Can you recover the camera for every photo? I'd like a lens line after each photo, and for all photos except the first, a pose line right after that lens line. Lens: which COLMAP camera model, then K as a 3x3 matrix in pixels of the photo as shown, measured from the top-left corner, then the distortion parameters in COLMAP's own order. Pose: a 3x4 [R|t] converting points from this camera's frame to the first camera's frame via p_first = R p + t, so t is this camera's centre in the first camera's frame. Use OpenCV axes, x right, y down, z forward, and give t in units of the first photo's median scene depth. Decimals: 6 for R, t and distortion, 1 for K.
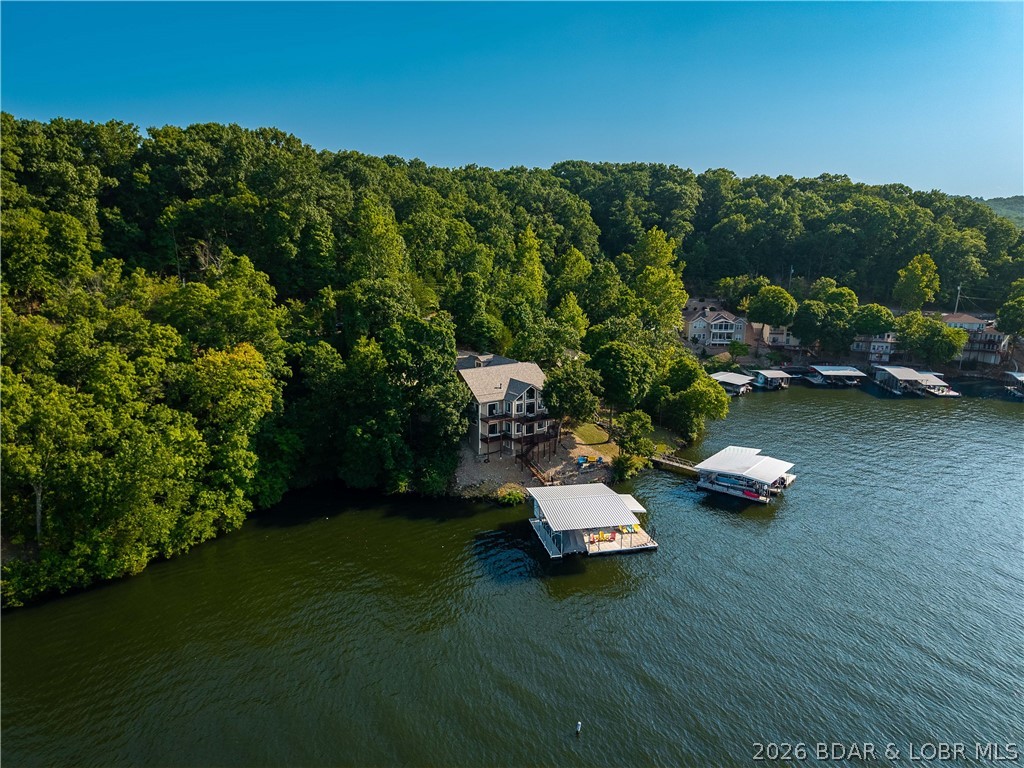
lens RADIAL K [[692.4, 0, 514.6], [0, 692.4, 377.8], [0, 0, 1]] dist [0.062432, -0.109088]
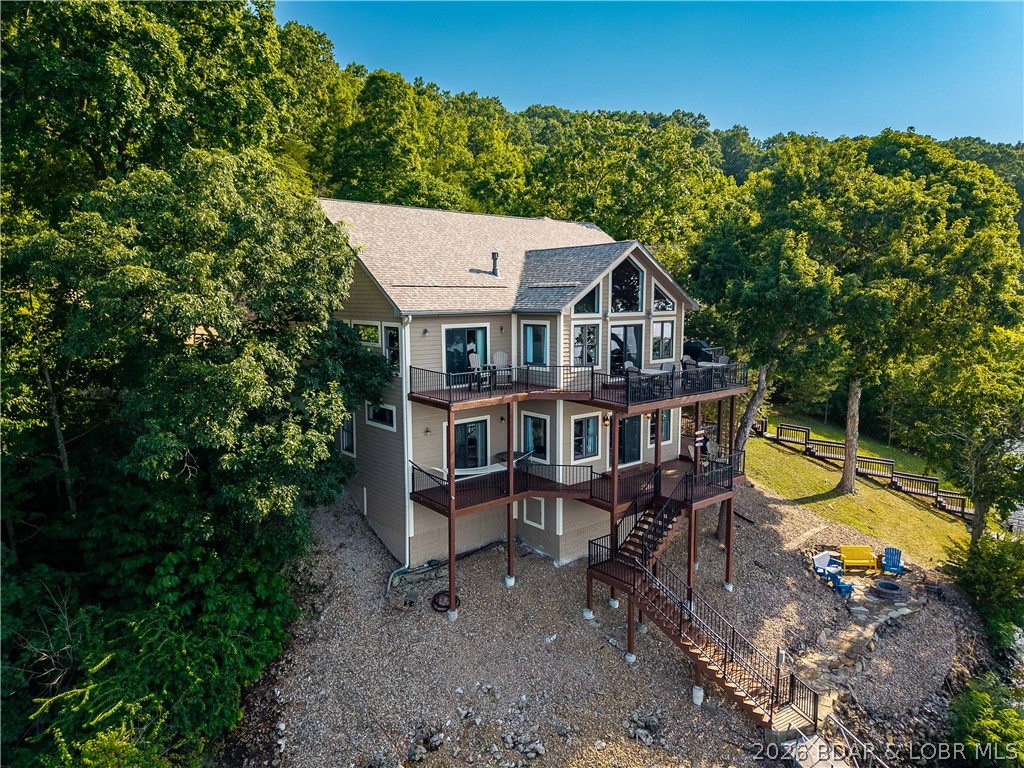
lens RADIAL K [[686.8, 0, 510.2], [0, 686.8, 383.4], [0, 0, 1]] dist [0.027524, -0.021983]
pose [[0.996190, -0.026263, 0.083163, -0.034450], [0.032878, 0.996317, -0.079194, 0.069748], [-0.080777, 0.081626, 0.993384, 0.755538]]
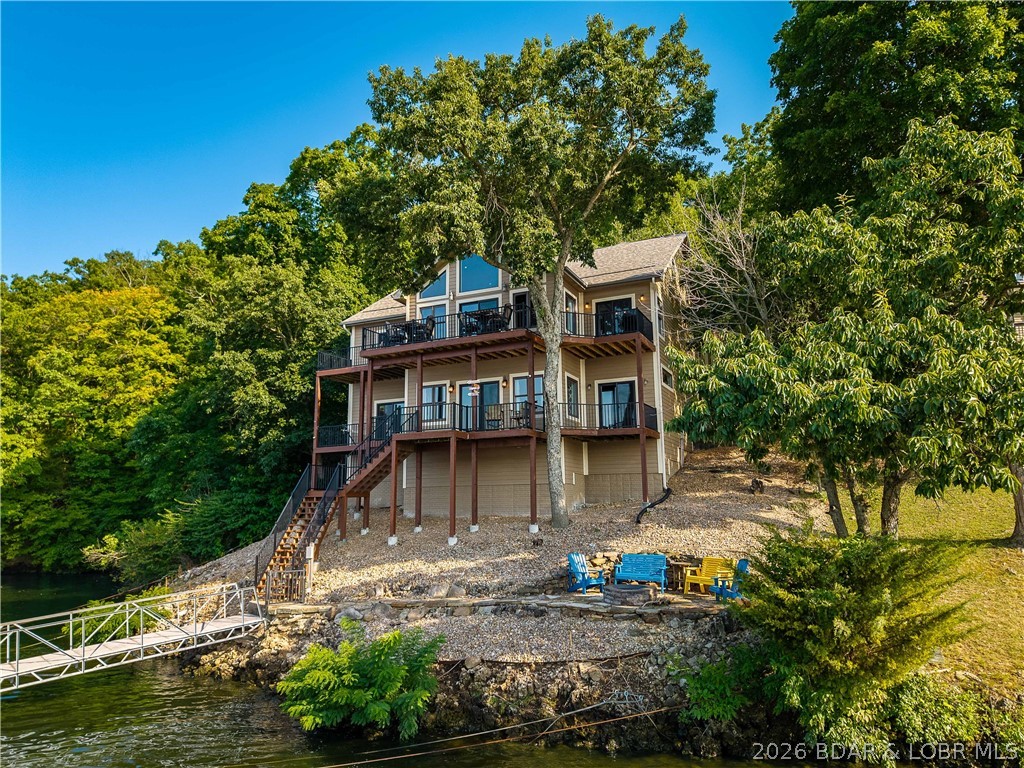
lens RADIAL K [[686.9, 0, 510.1], [0, 686.9, 384.8], [0, 0, 1]] dist [0.013159, -0.005106]
pose [[0.497095, -0.173959, -0.850079, 0.227046], [-0.168231, 0.941785, -0.291101, 0.130017], [0.851231, 0.287715, 0.438891, 0.886095]]
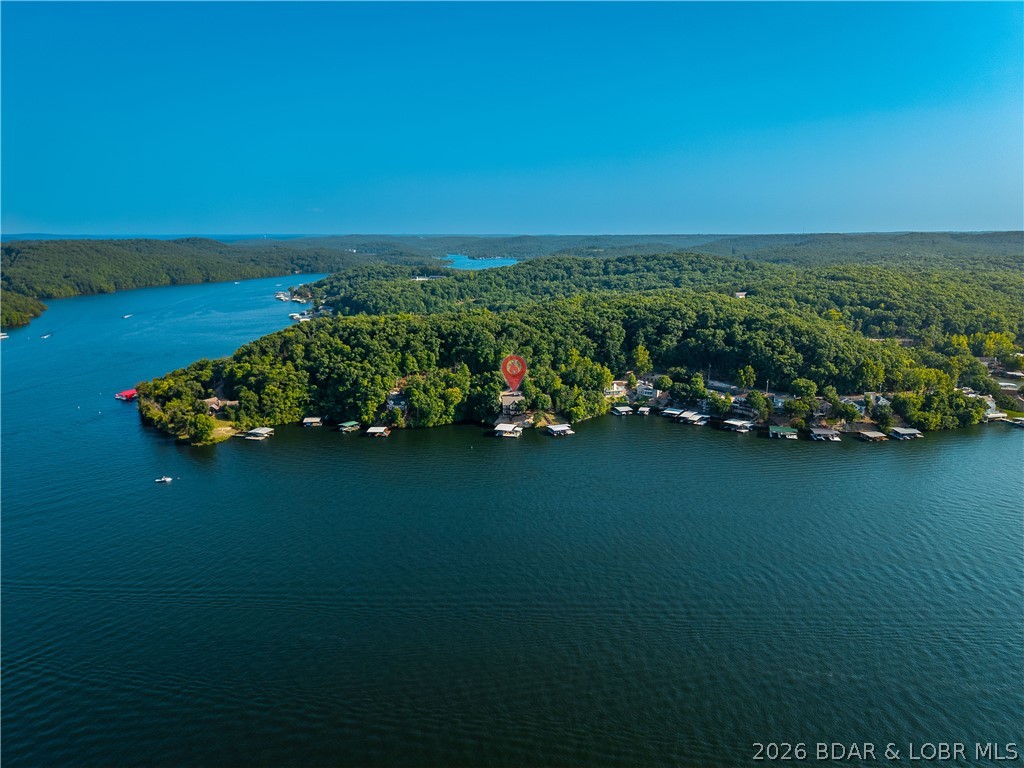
lens RADIAL K [[686.8, 0, 510.2], [0, 686.8, 383.4], [0, 0, 1]] dist [0.027524, -0.021983]
pose [[0.863860, 0.094677, -0.494755, 1.978678], [-0.094132, 0.995218, 0.026089, -0.203231], [0.494859, 0.024035, 0.868641, -2.551410]]
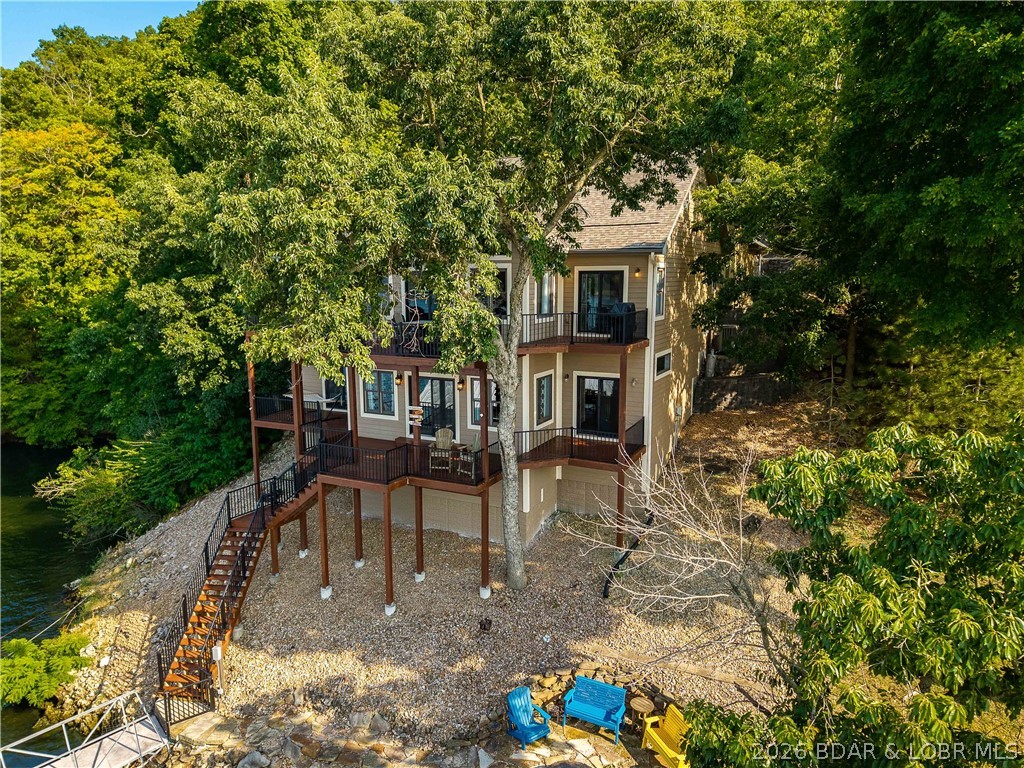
lens RADIAL K [[686.9, 0, 510.1], [0, 686.9, 384.8], [0, 0, 1]] dist [0.013159, -0.005106]
pose [[0.470938, 0.125684, -0.873167, 0.201403], [-0.177278, 0.983090, 0.045892, 0.052192], [0.864170, 0.133181, 0.485256, 0.905787]]
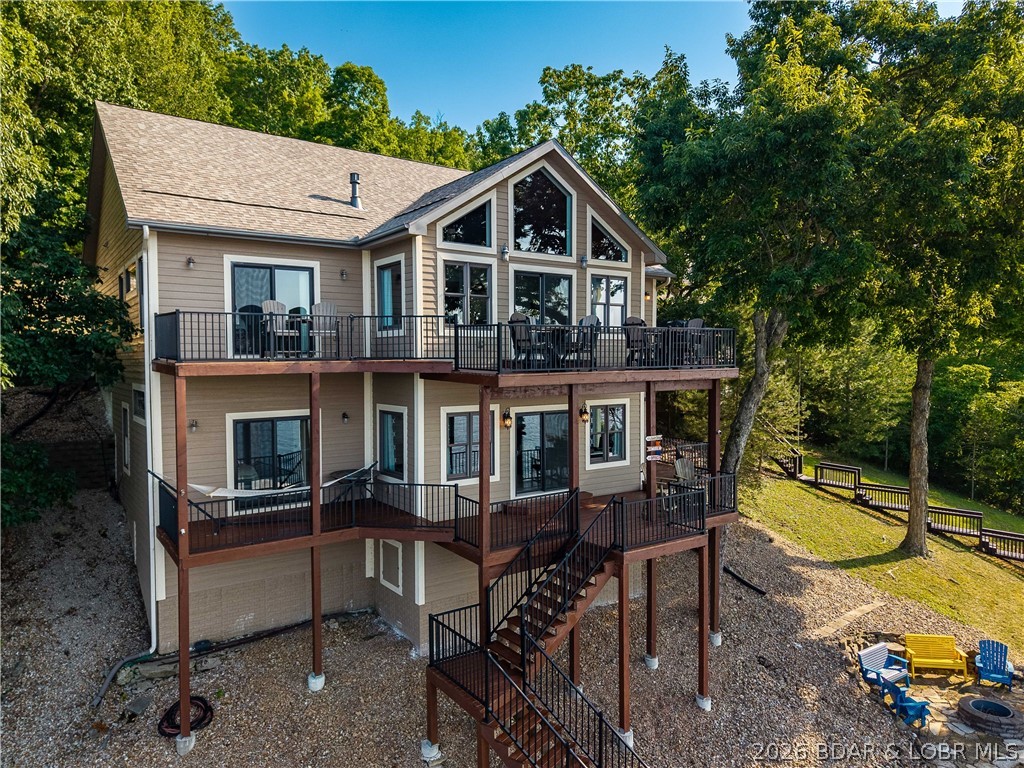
lens RADIAL K [[686.9, 0, 510.1], [0, 686.9, 384.8], [0, 0, 1]] dist [0.013159, -0.005106]
pose [[0.999864, -0.015288, 0.006171, 0.014329], [0.016129, 0.984612, -0.174007, 0.082473], [-0.003416, 0.174083, 0.984725, 0.835429]]
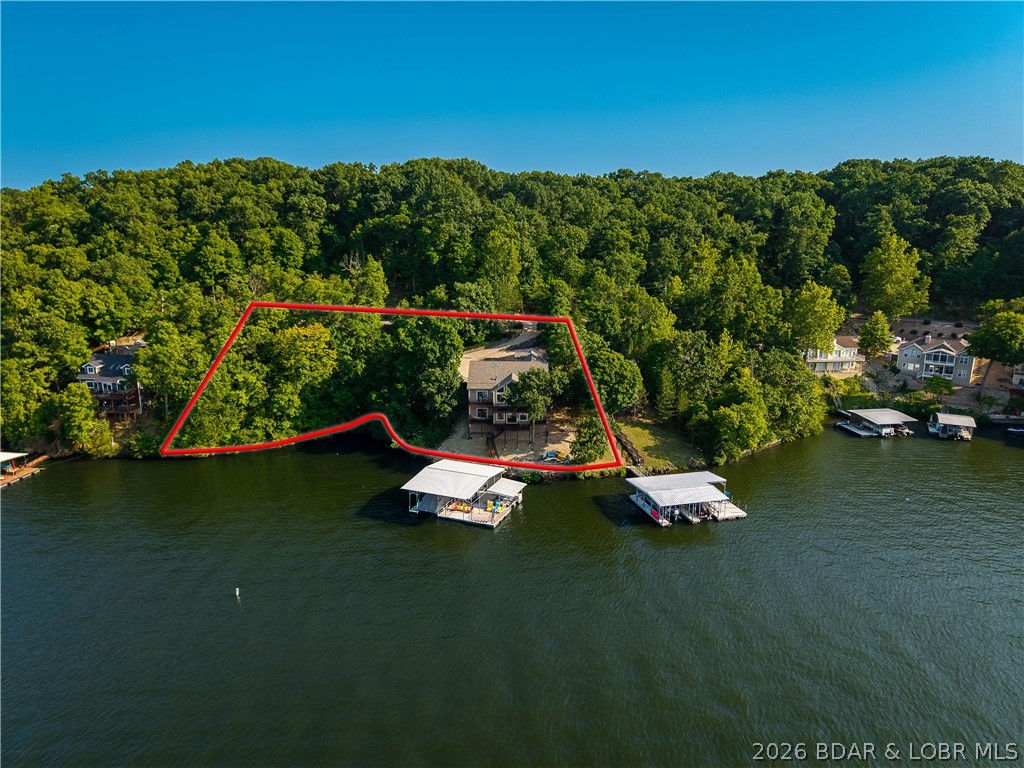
lens RADIAL K [[686.8, 0, 510.2], [0, 686.8, 383.4], [0, 0, 1]] dist [0.027524, -0.021983]
pose [[0.807095, 0.126267, -0.576762, 0.654550], [-0.121928, 0.991452, 0.046432, -0.035301], [0.577695, 0.032848, 0.815591, 0.070274]]
